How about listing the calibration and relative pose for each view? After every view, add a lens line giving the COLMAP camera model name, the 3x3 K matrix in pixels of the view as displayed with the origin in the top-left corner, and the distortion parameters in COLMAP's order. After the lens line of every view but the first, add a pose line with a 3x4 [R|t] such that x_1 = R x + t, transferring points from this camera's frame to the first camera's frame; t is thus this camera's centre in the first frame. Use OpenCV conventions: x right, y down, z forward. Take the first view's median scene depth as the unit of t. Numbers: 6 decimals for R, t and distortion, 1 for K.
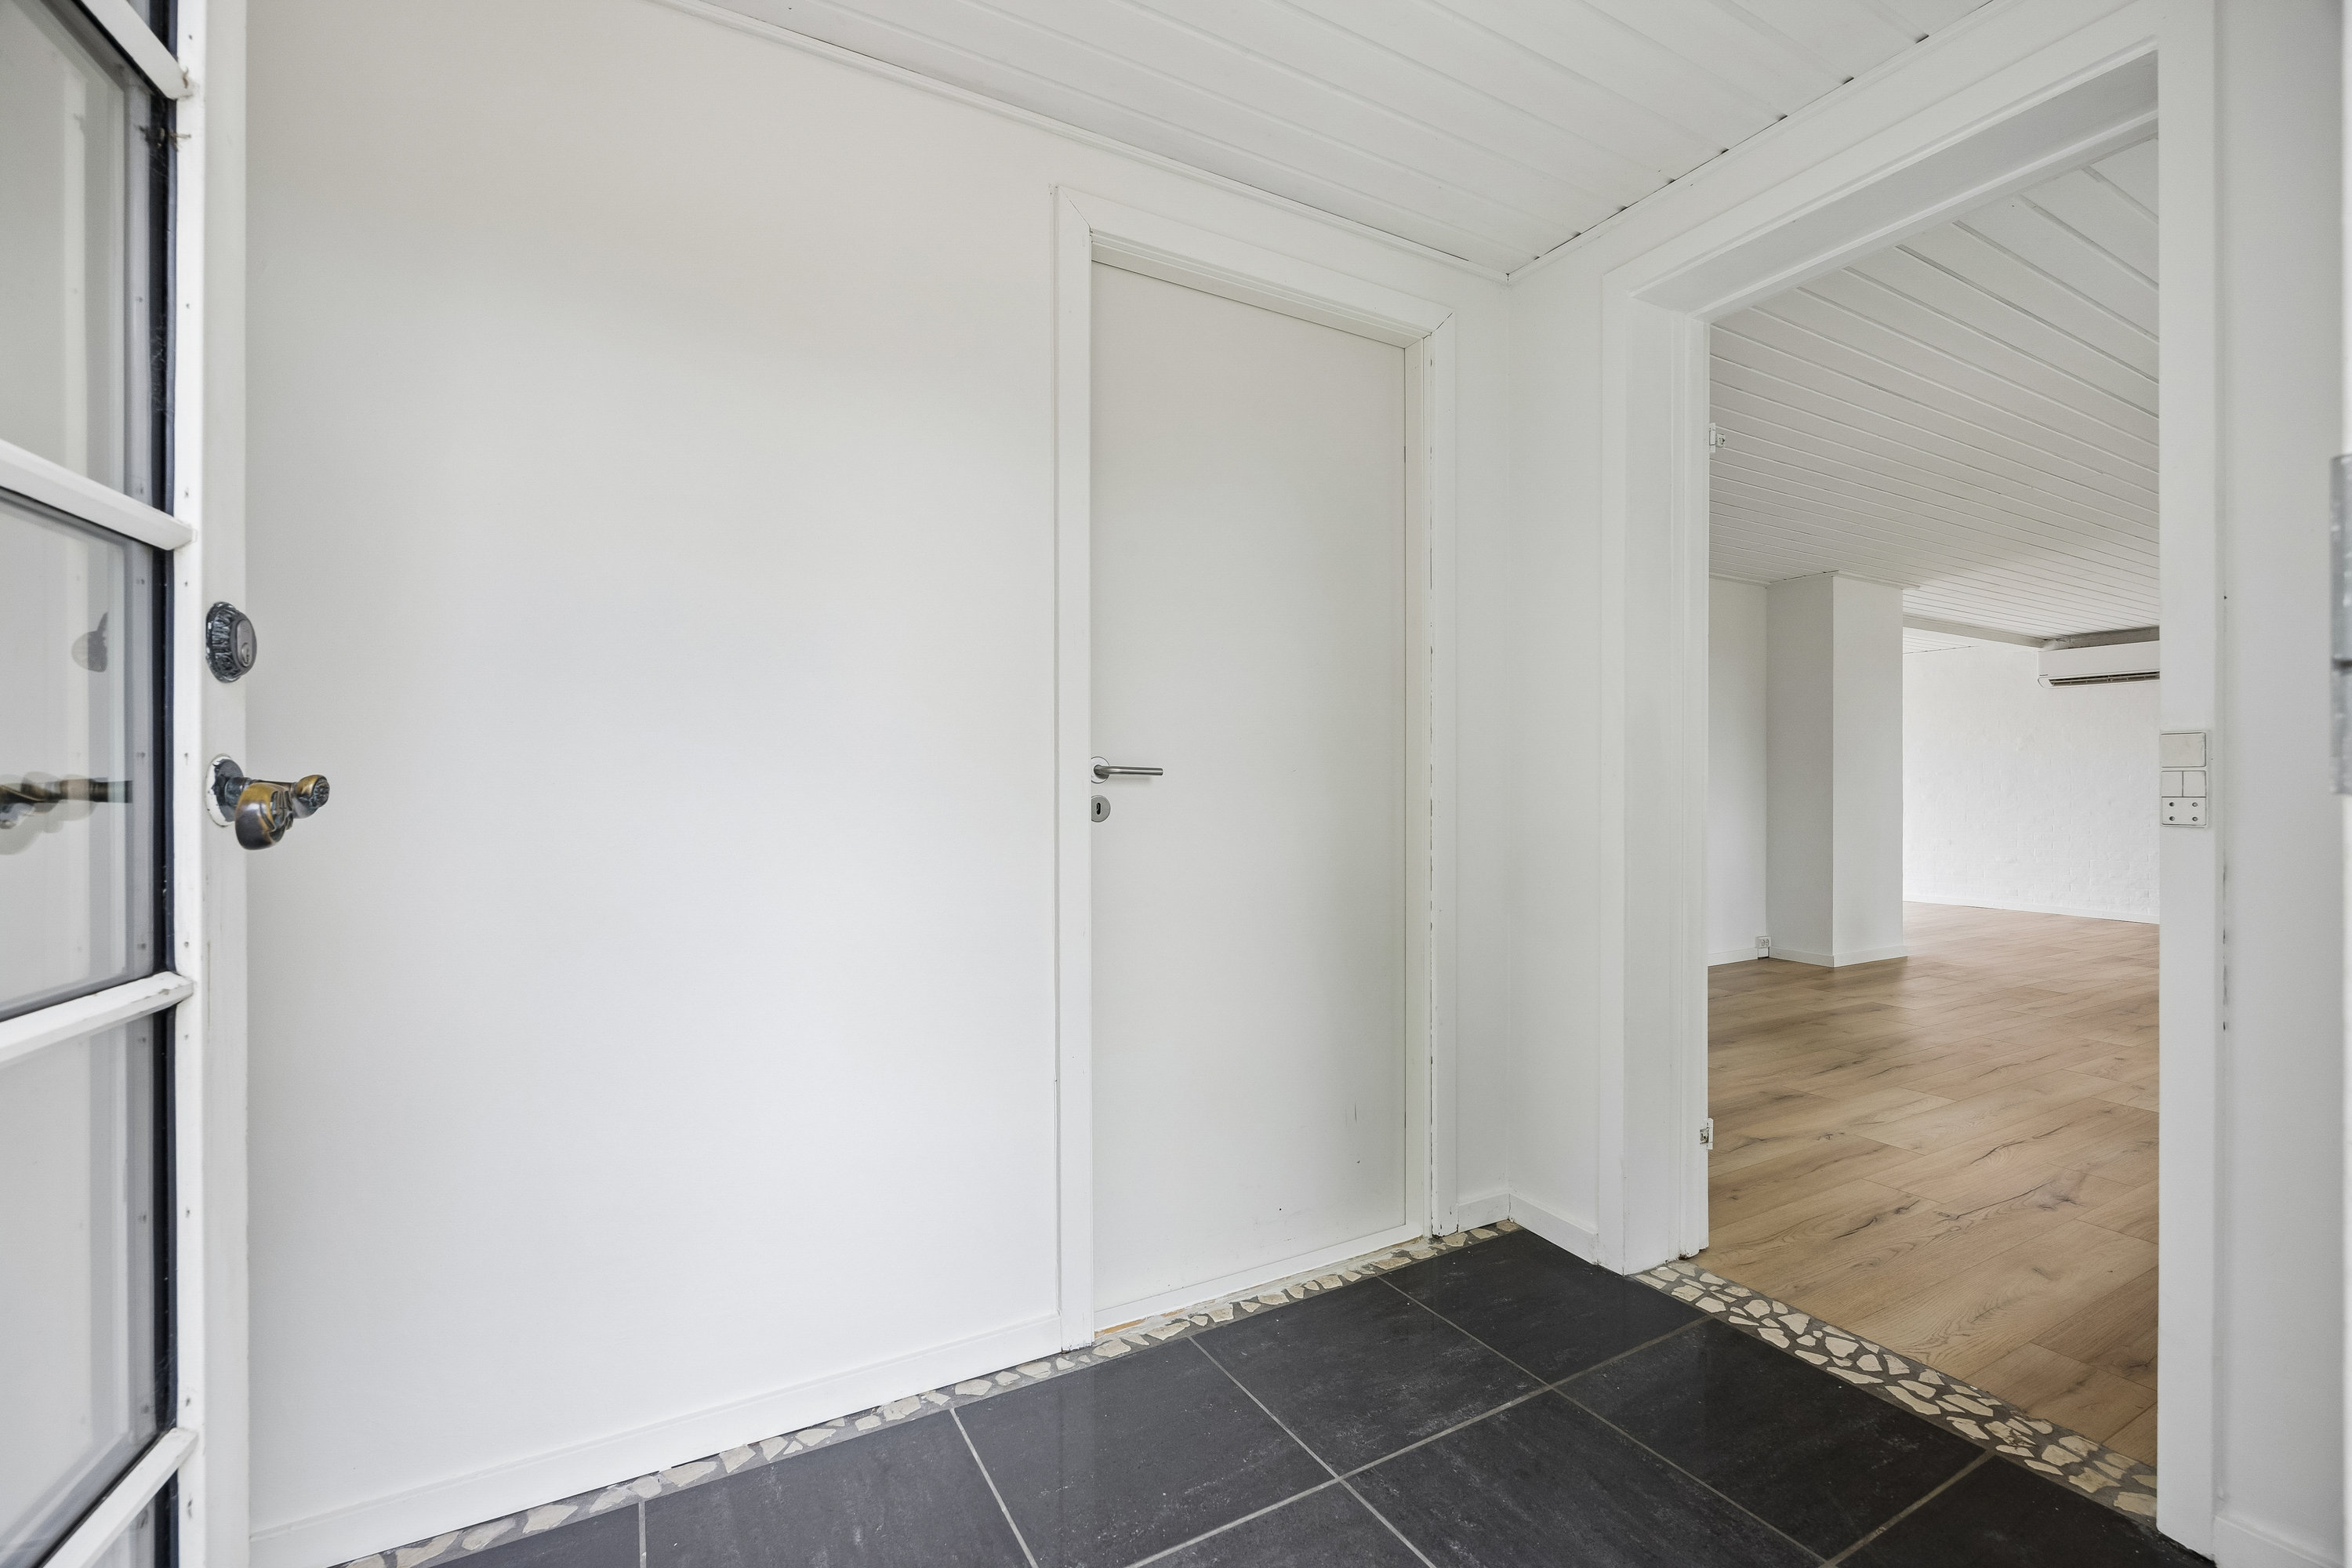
lens RADIAL K [[1032.8, 0, 1191.5], [0, 1032.8, 781.3], [0, 0, 1]] dist [-0.011007, -0.000391]
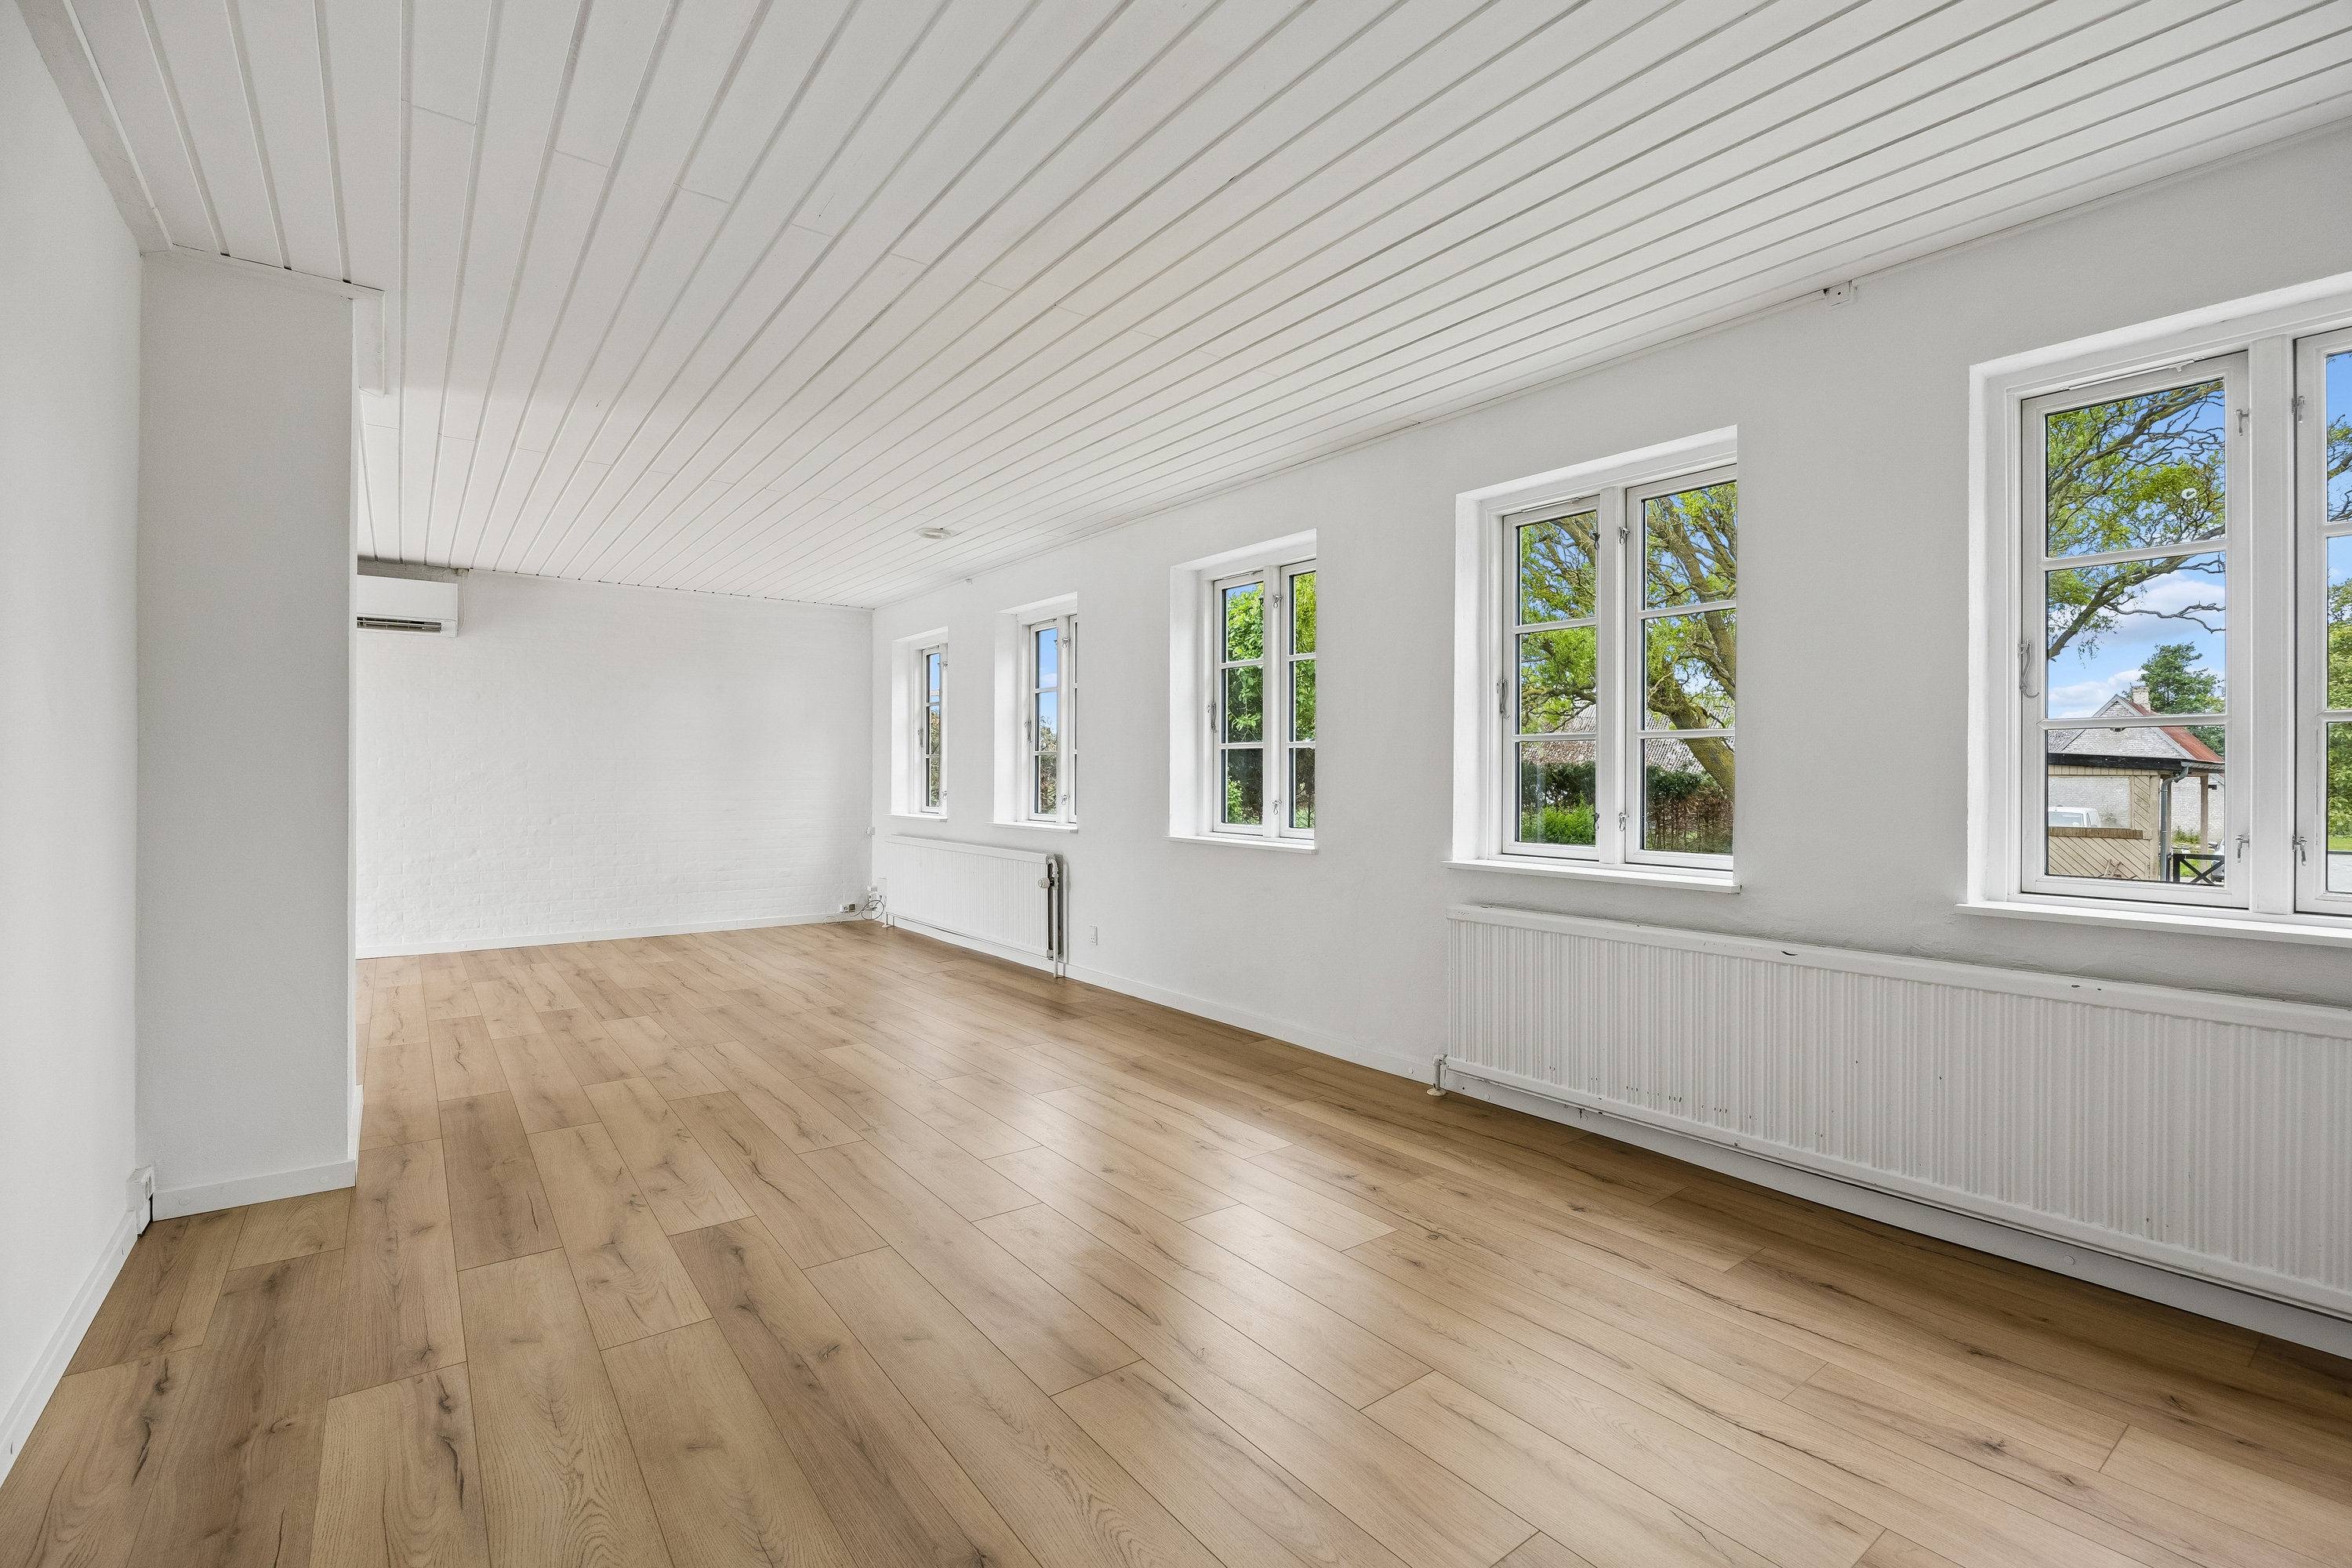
lens RADIAL K [[1032.8, 0, 1191.5], [0, 1032.8, 781.3], [0, 0, 1]] dist [-0.011007, -0.000391]
pose [[-0.136296, -0.008062, 0.990635, 0.256391], [-0.005972, 0.999955, 0.007316, 0.000353], [-0.990650, -0.004919, -0.136338, 1.313325]]
